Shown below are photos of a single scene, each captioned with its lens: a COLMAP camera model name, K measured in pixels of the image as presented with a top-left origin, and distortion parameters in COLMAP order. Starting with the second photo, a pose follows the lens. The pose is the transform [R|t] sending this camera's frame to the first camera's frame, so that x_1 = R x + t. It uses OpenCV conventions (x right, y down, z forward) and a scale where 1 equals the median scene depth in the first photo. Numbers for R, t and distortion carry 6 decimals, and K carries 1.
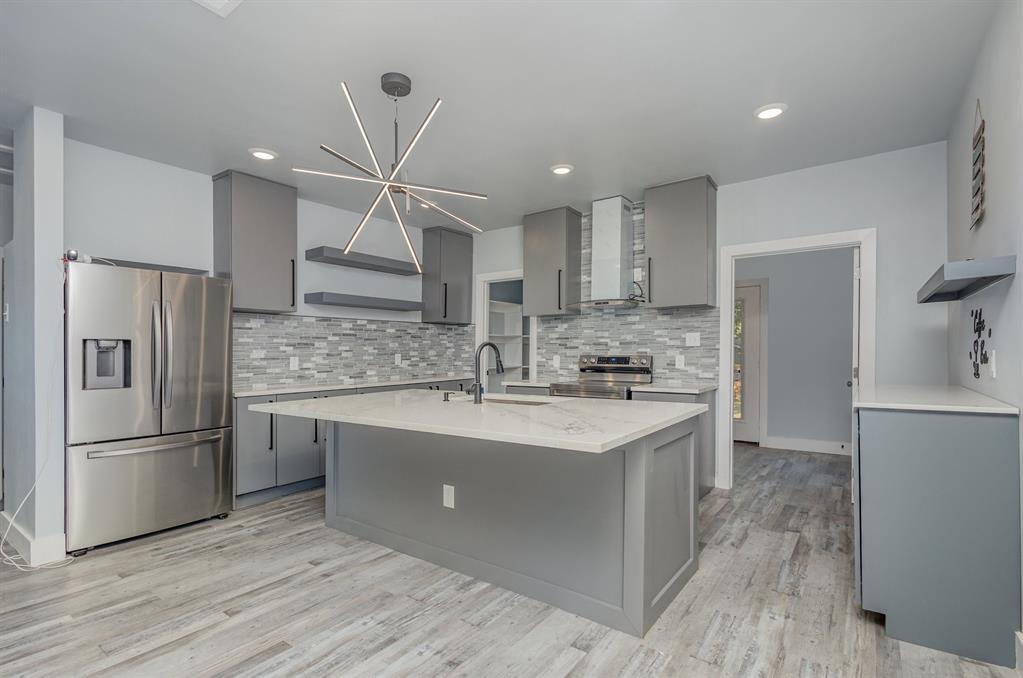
lens RADIAL K [[478.7, 0, 508.2], [0, 478.7, 358.1], [0, 0, 1]] dist [0.000918, -0.000365]
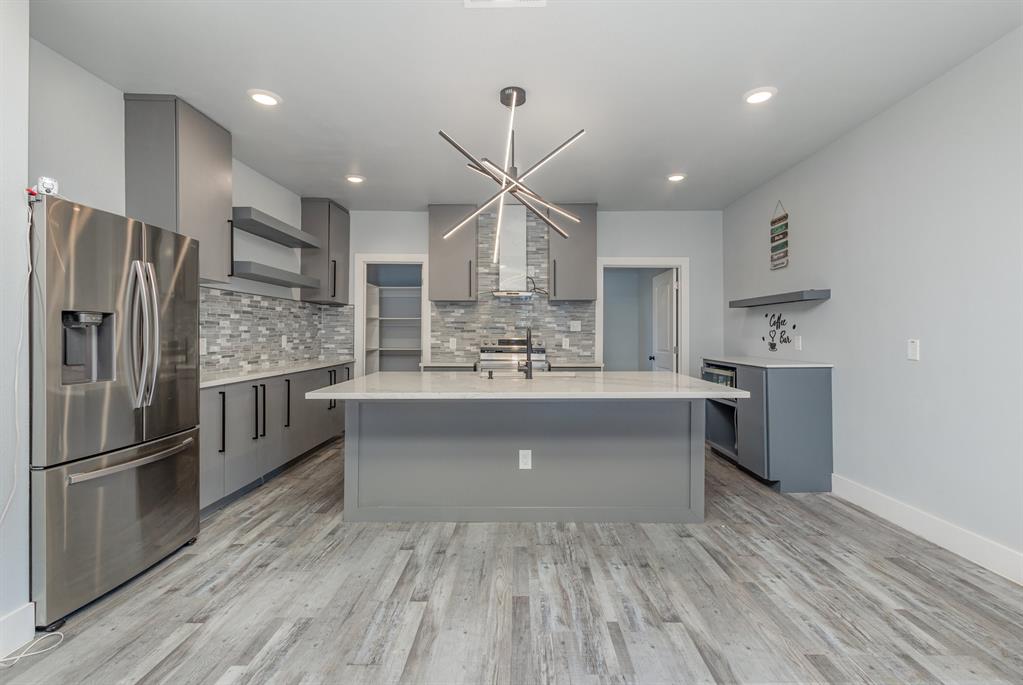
lens RADIAL K [[478.7, 0, 510.4], [0, 478.7, 339.0], [0, 0, 1]] dist [0.000918, -0.000365]
pose [[0.817253, 0.003073, 0.576271, -0.485488], [-0.000528, 0.999989, -0.004583, 0.002146], [-0.576279, 0.003441, 0.817246, 0.045159]]
